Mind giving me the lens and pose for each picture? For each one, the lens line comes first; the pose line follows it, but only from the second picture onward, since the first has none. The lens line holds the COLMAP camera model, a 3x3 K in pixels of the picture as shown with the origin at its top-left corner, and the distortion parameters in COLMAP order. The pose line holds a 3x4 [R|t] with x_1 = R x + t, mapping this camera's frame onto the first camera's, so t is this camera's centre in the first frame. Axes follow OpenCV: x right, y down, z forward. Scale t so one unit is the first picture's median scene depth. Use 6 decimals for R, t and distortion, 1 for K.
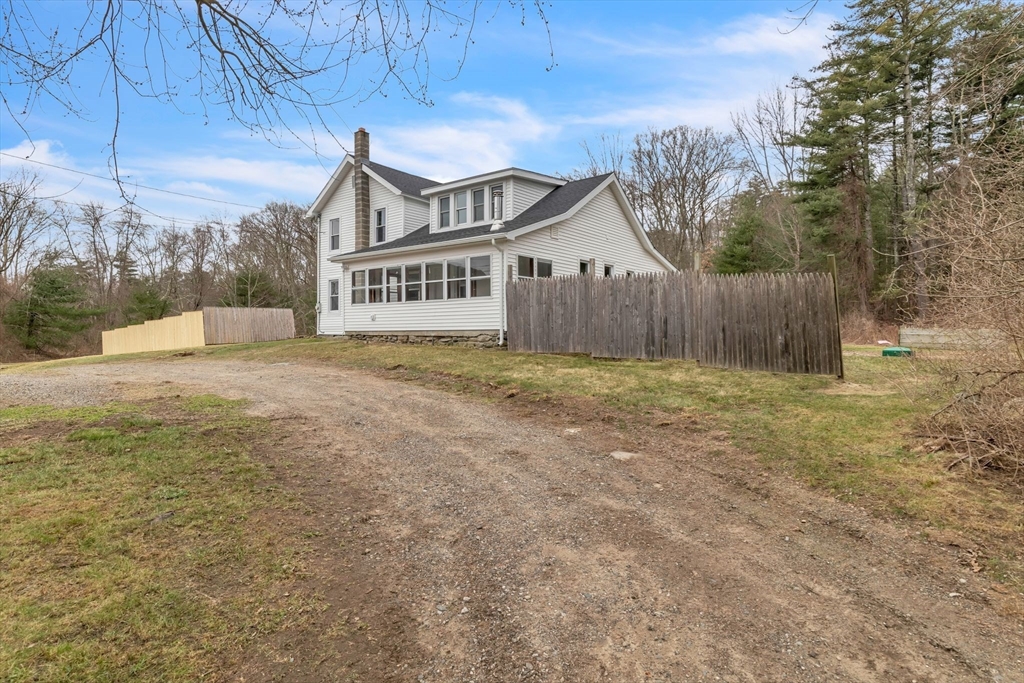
lens RADIAL K [[519.3, 0, 513.0], [0, 519.3, 321.3], [0, 0, 1]] dist [-0.000239, 0.000099]
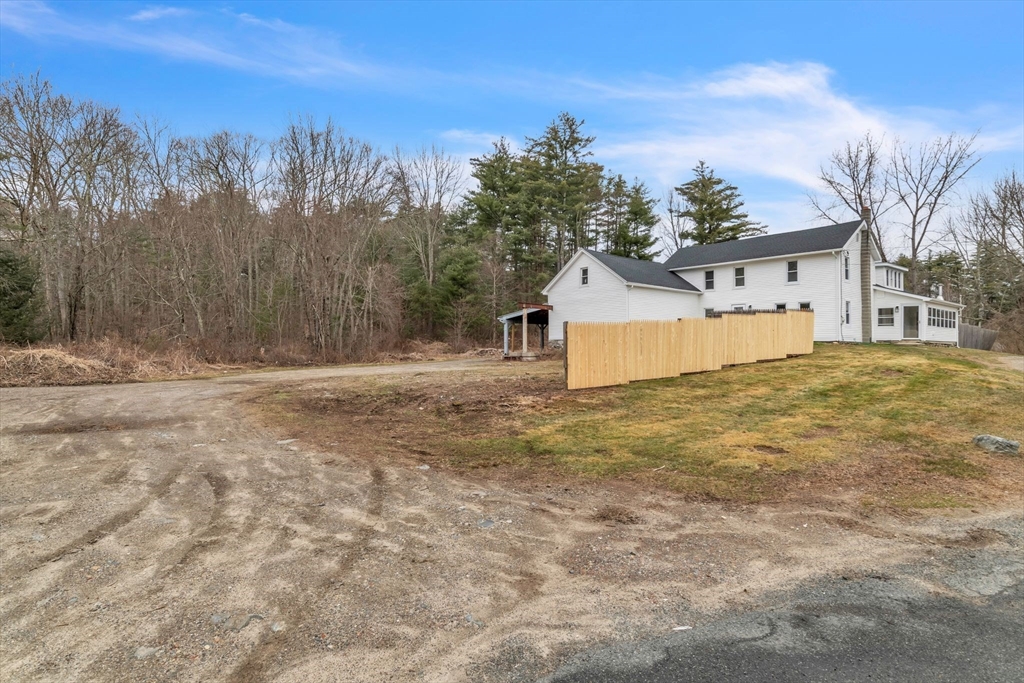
lens RADIAL K [[552.8, 0, 512.0], [0, 552.8, 341.5], [0, 0, 1]] dist [-0.002484, 0.000757]
pose [[0.249866, 0.026833, 0.967909, -2.970290], [-0.021589, 0.999522, -0.022136, 0.113282], [-0.968040, -0.015365, 0.250326, 2.255951]]
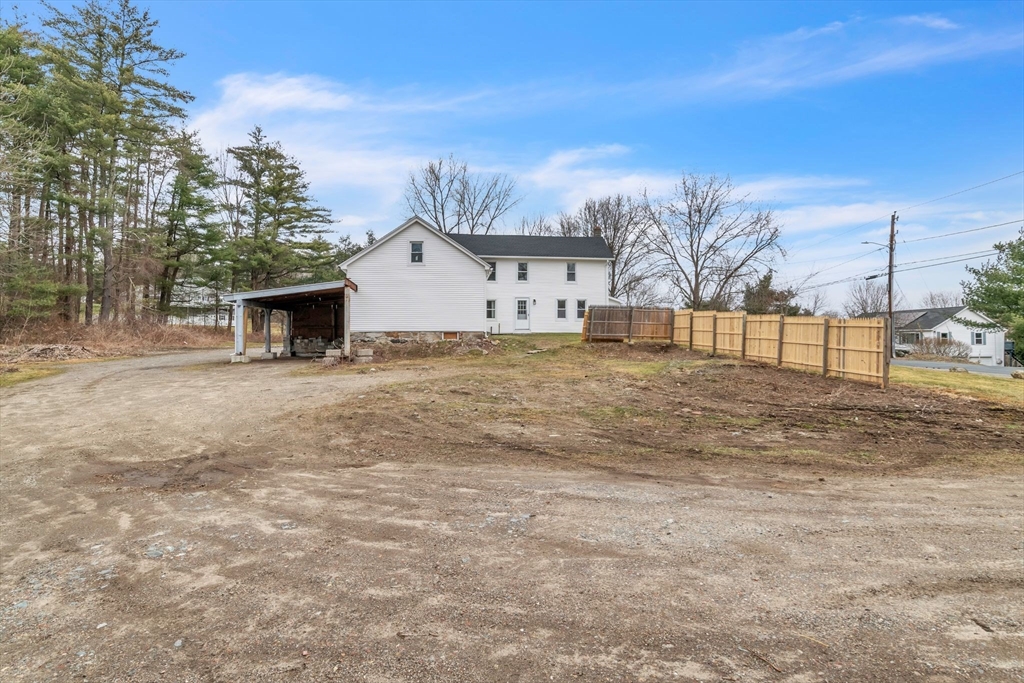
lens RADIAL K [[548.1, 0, 519.9], [0, 548.1, 344.6], [0, 0, 1]] dist [-0.001152, 0.000583]
pose [[-0.706144, 0.009571, 0.708004, -2.146471], [0.004964, 0.999951, -0.008567, 0.113066], [-0.708051, -0.002535, -0.706157, 3.729509]]
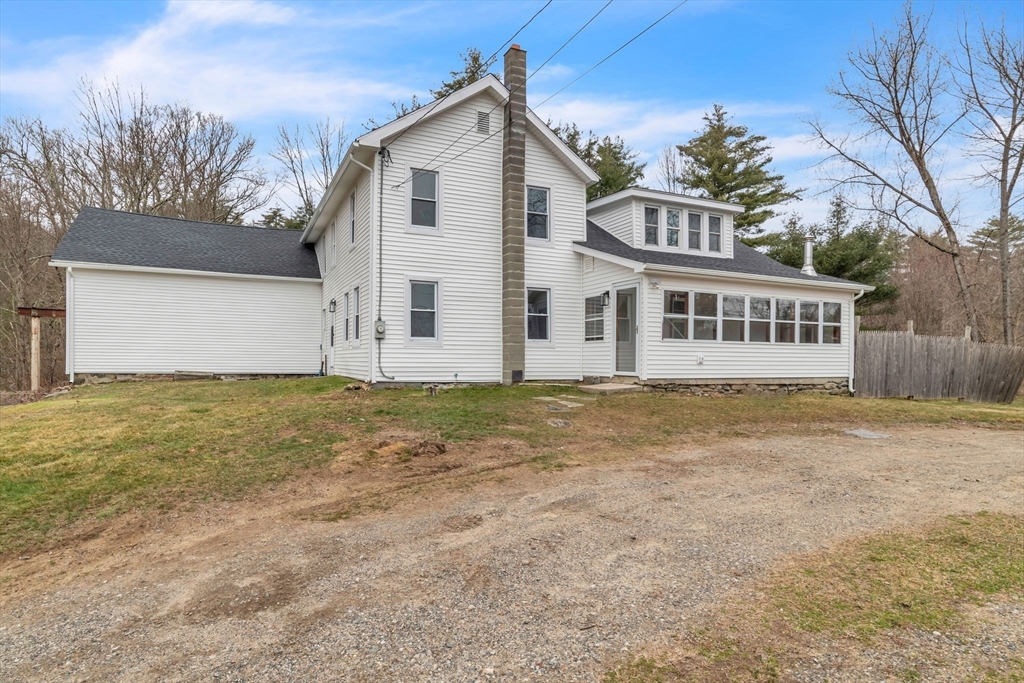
lens RADIAL K [[590.6, 0, 515.9], [0, 590.6, 362.6], [0, 0, 1]] dist [-0.000475, 0.000977]
pose [[0.470395, 0.017748, 0.882277, -1.263270], [-0.020172, 0.999753, -0.009356, 0.010536], [-0.882225, -0.013396, 0.470637, 0.951067]]
